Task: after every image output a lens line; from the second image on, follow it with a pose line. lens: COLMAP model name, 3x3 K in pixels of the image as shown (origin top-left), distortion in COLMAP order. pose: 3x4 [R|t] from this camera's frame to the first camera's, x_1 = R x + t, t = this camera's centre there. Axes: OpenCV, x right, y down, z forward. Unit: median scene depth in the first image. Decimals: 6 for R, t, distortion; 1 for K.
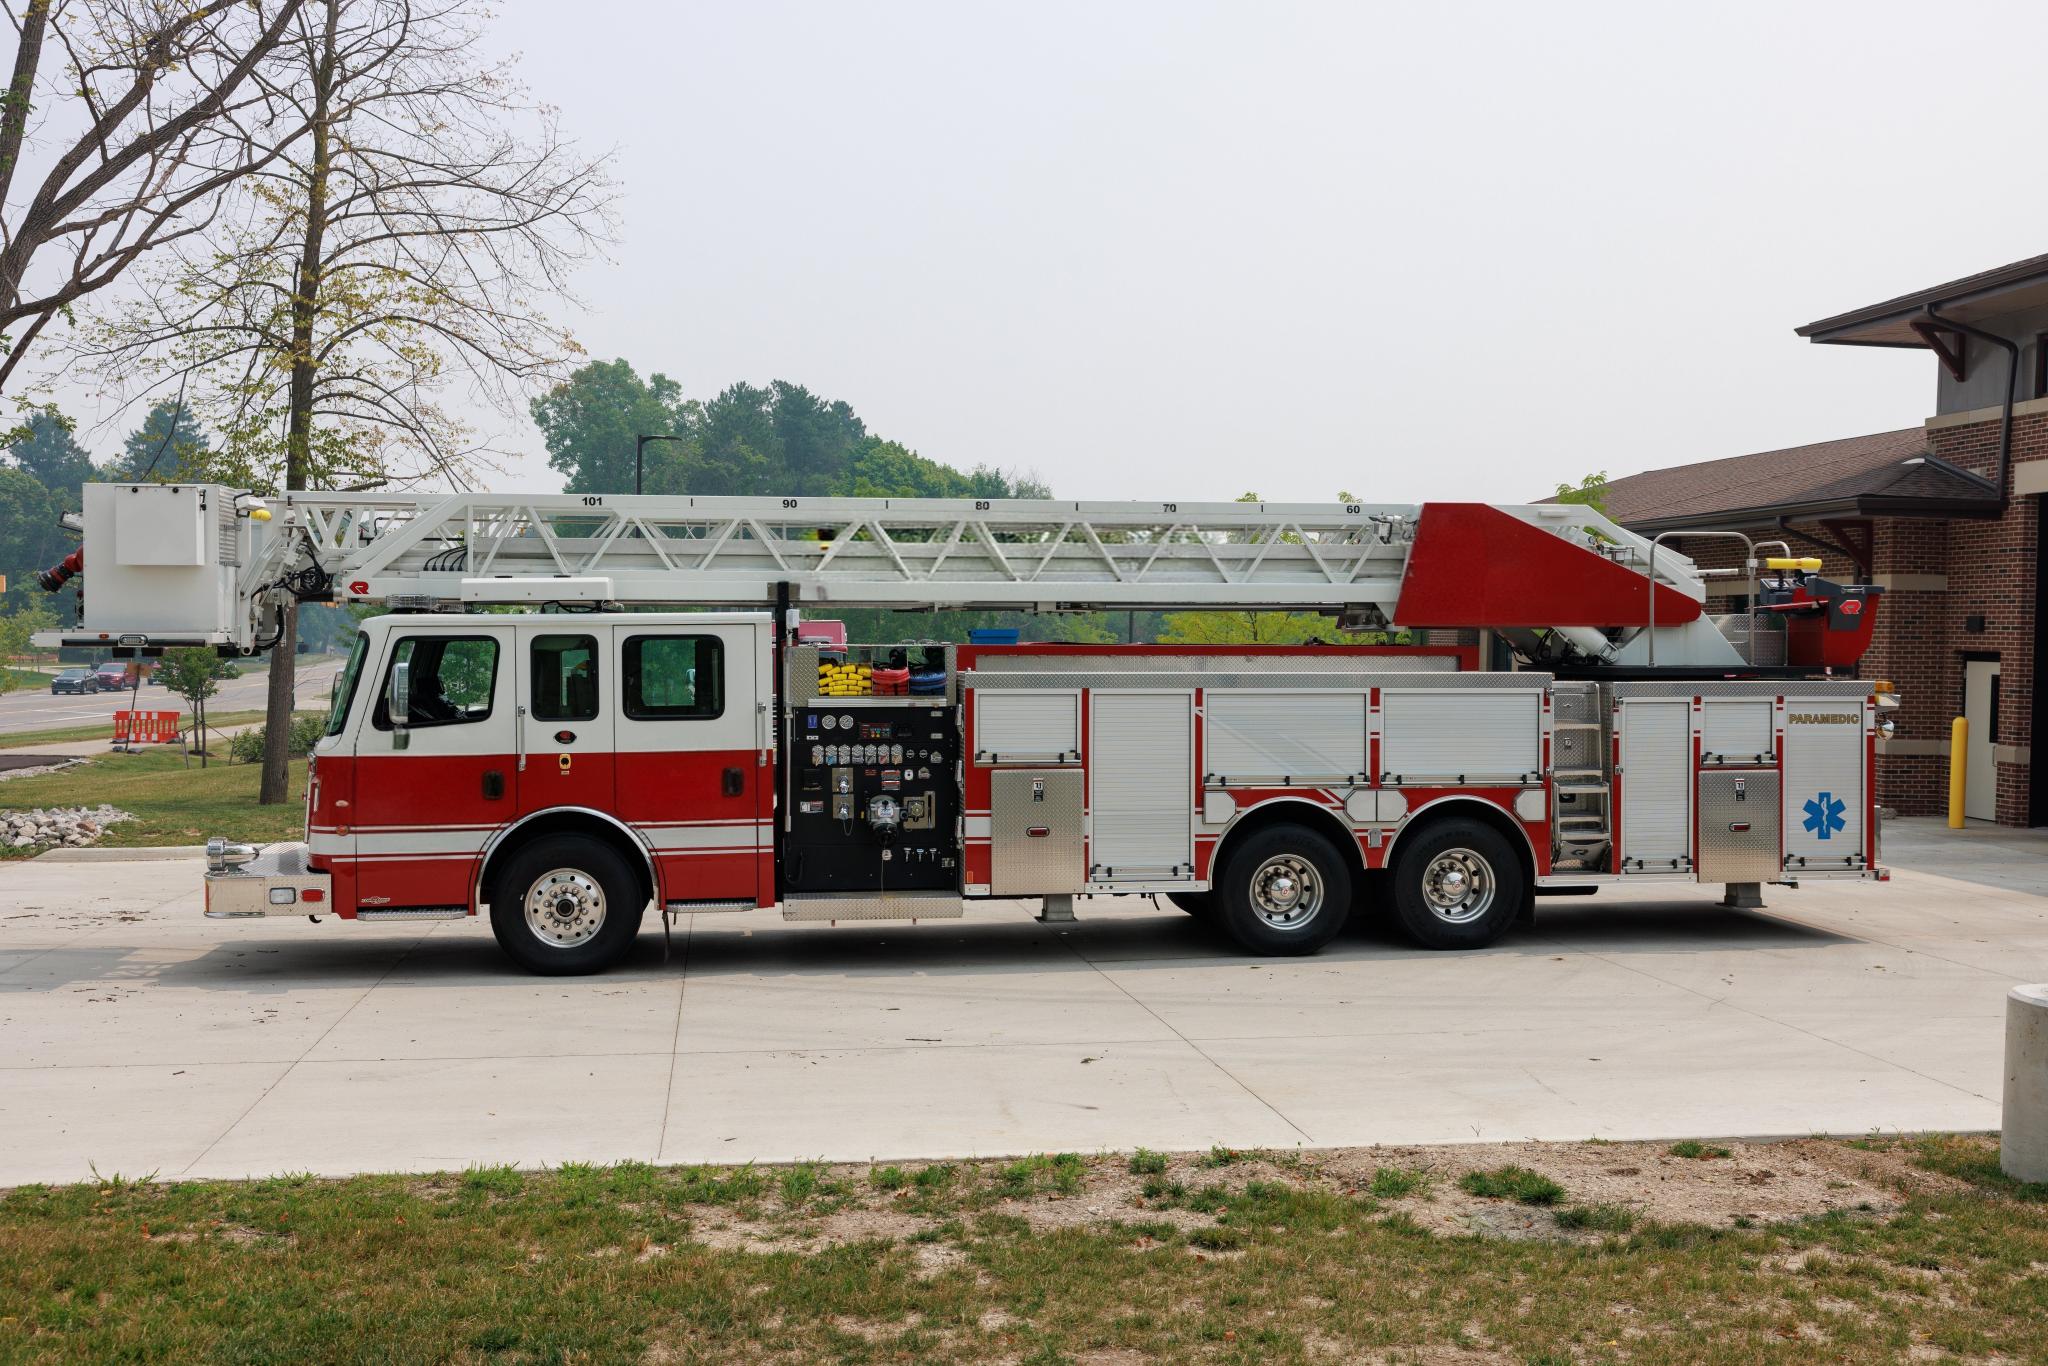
lens RADIAL K [[2018.2, 0, 1024.0], [0, 2018.2, 683.0], [0, 0, 1]] dist [0.021817, -0.014348]
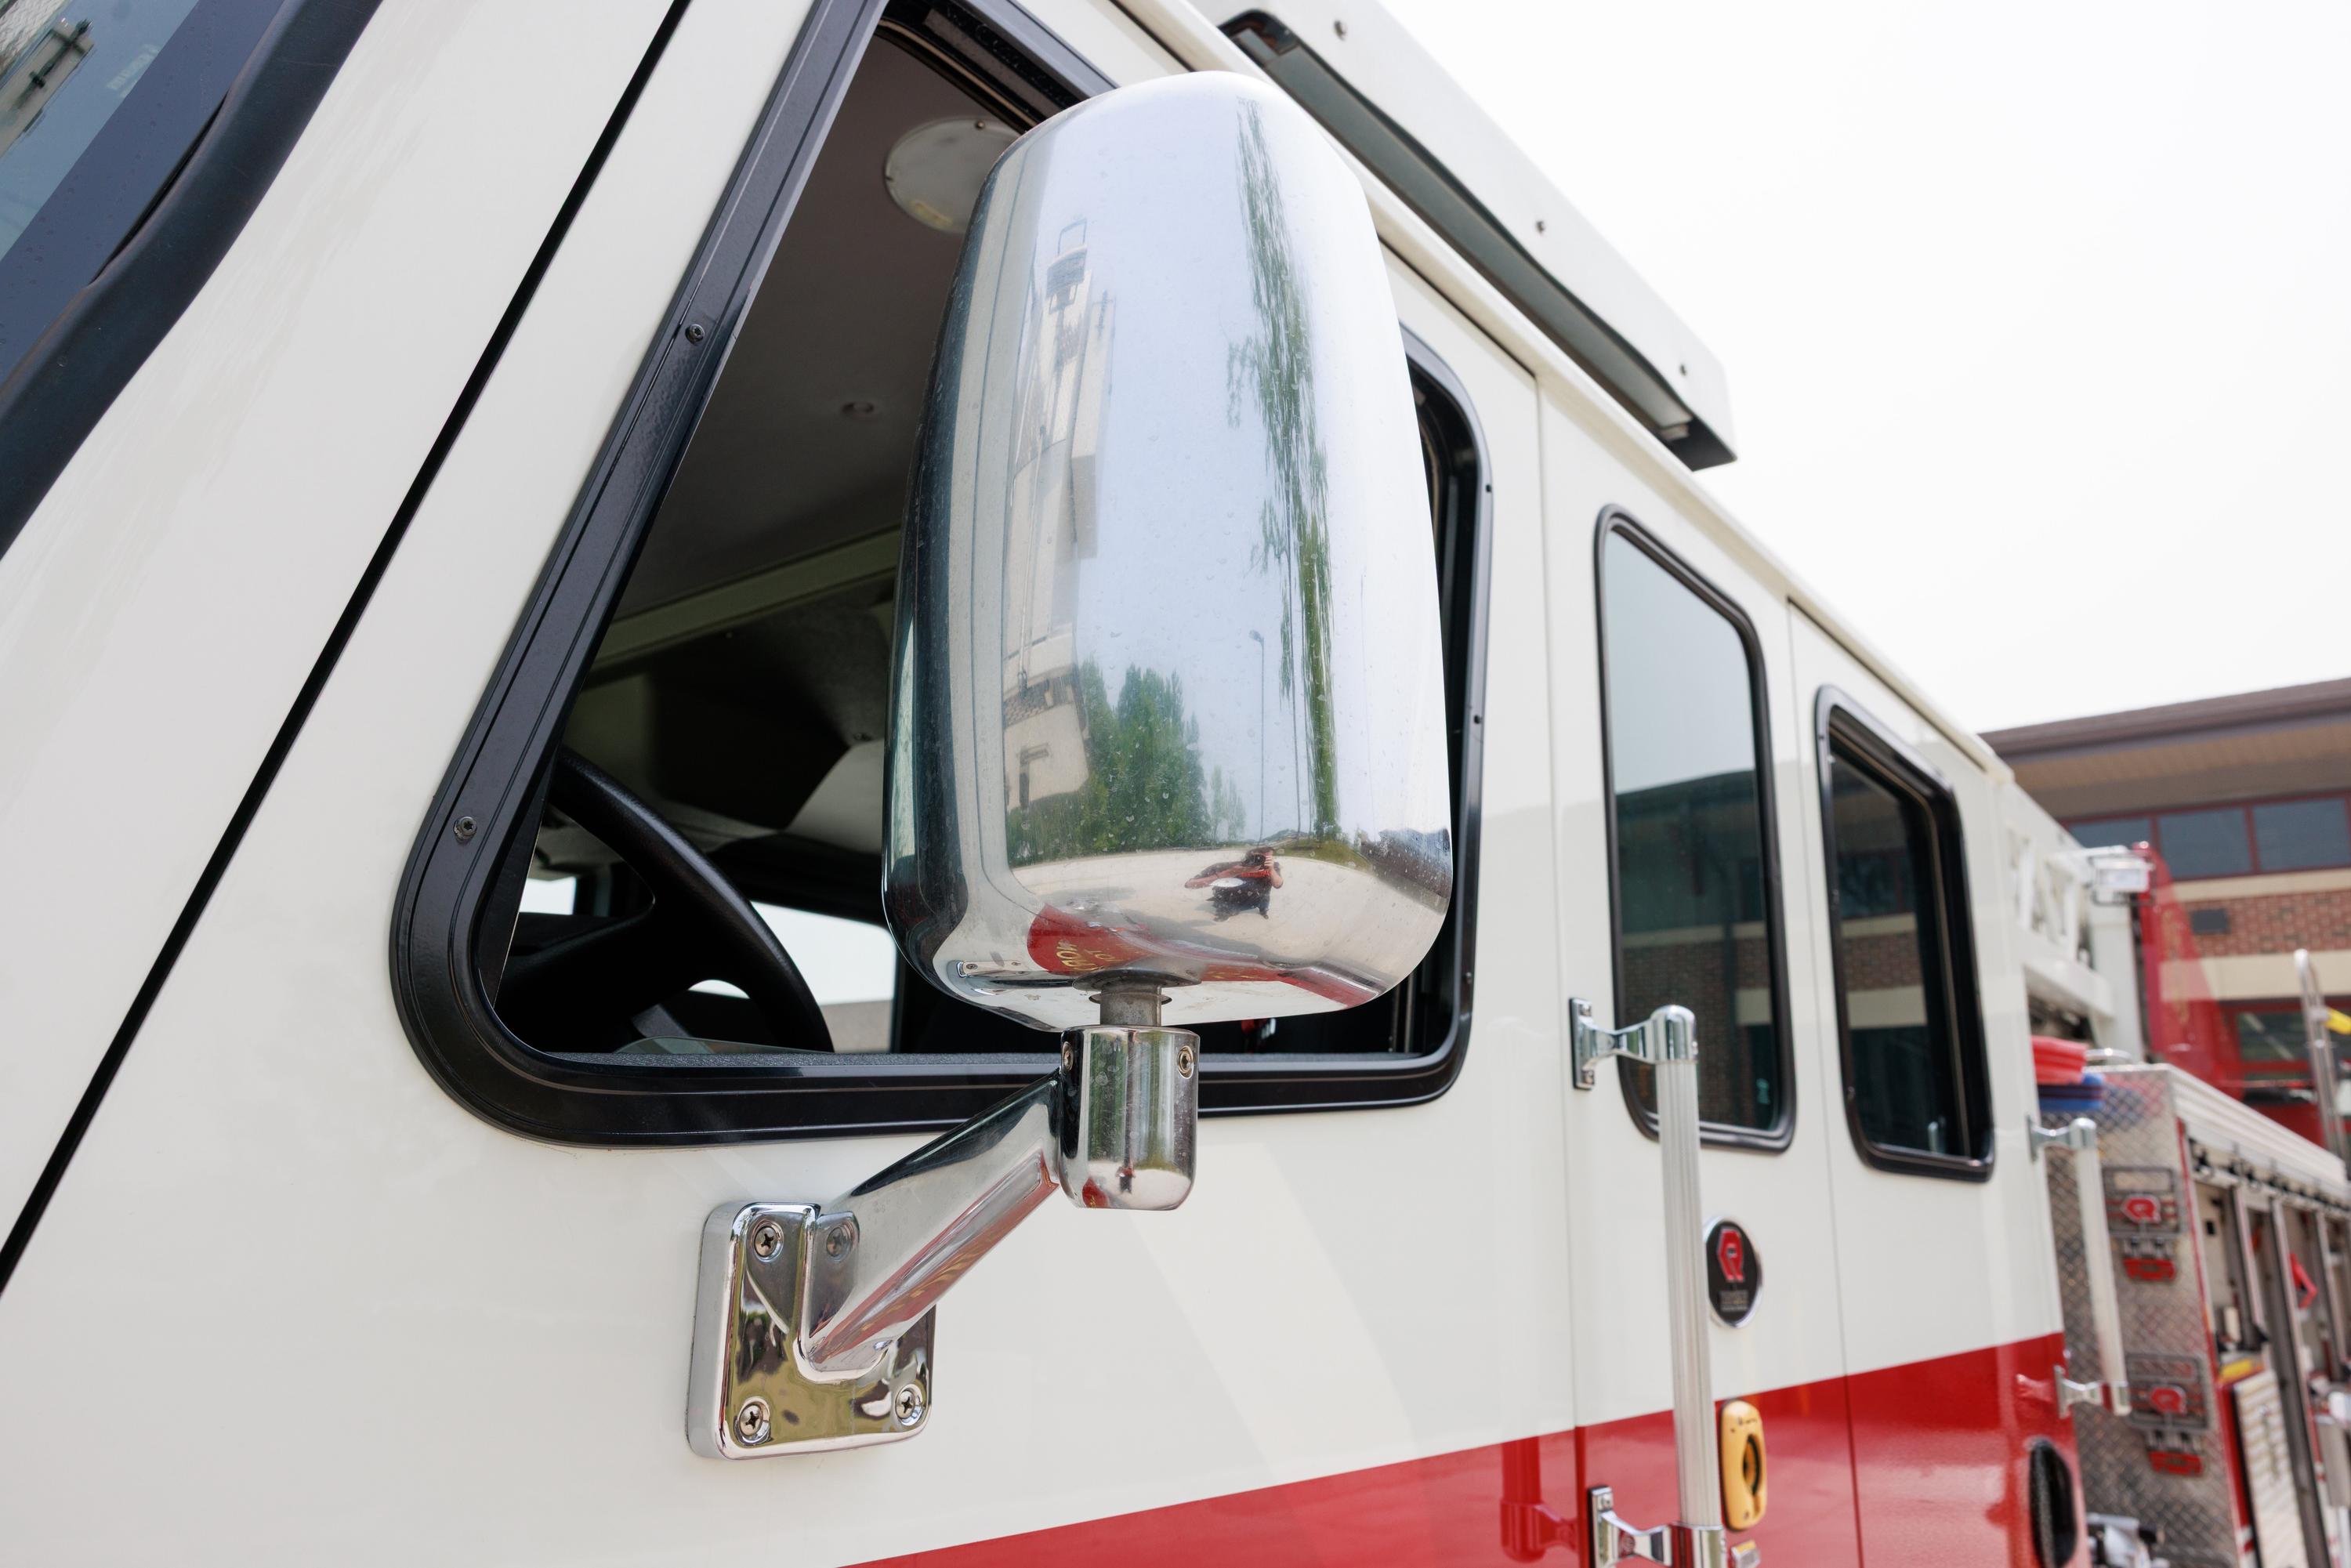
lens RADIAL K [[1617.8, 0, 1222.4], [0, 1617.8, 785.8], [0, 0, 1]] dist [0.003482, 0.002618]
pose [[0.715621, 0.199014, 0.669538, -0.309656], [-0.008598, 0.960988, -0.276455, 0.024319], [-0.698436, 0.192080, 0.689414, 0.884107]]
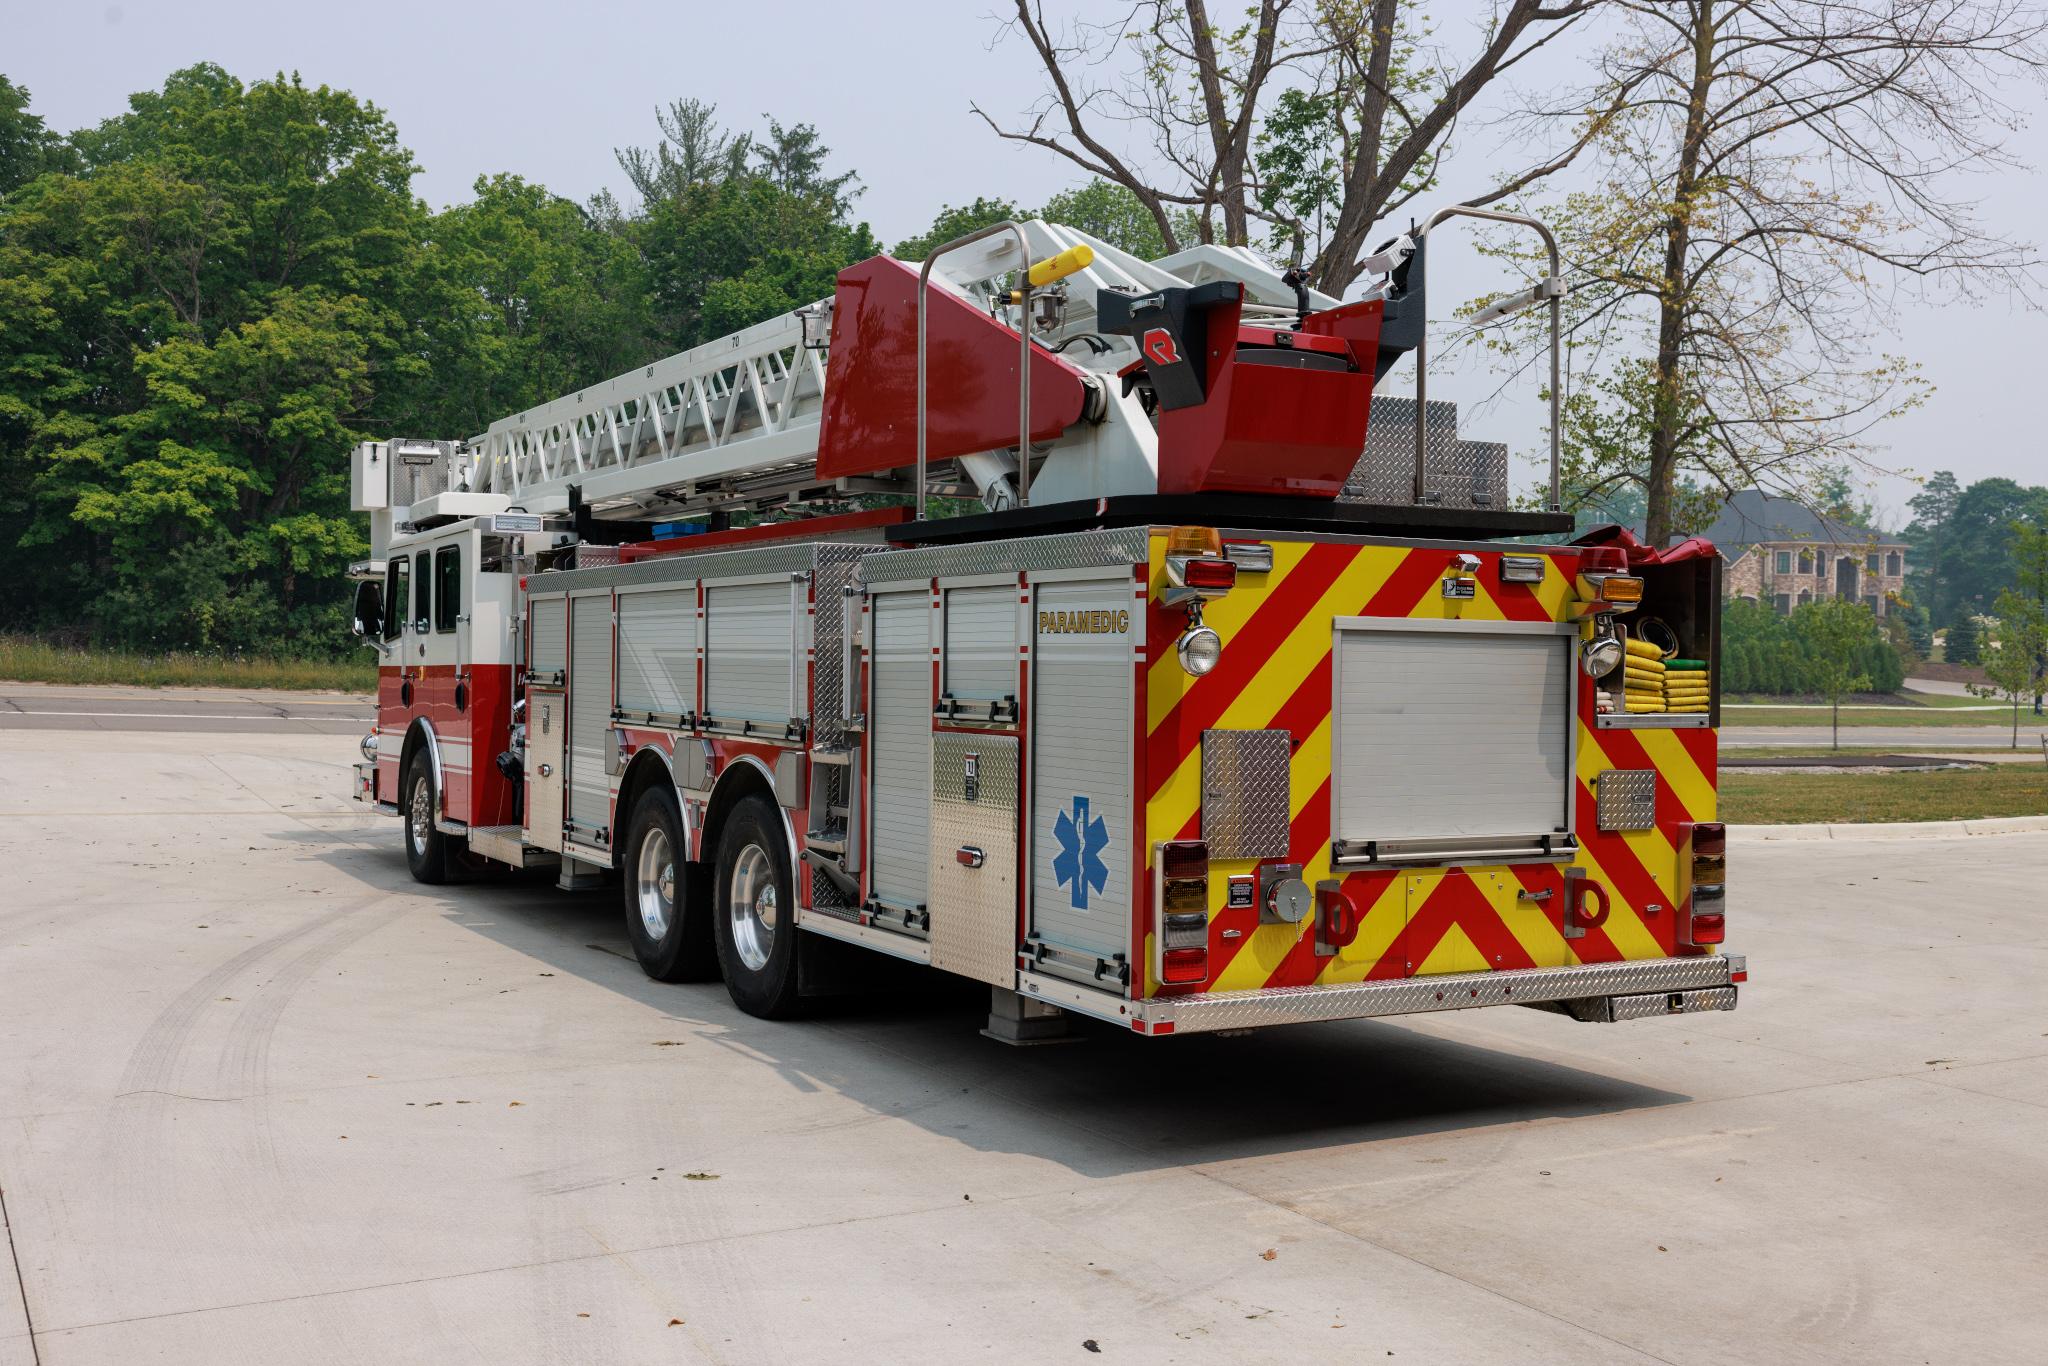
lens RADIAL K [[2018.2, 0, 1024.0], [0, 2018.2, 683.0], [0, 0, 1]] dist [0.021817, -0.014348]
pose [[0.360486, 0.013677, -0.932664, 0.800945], [-0.025118, 0.999672, 0.004951, 0.029304], [0.932426, 0.021642, 0.360711, 0.857390]]
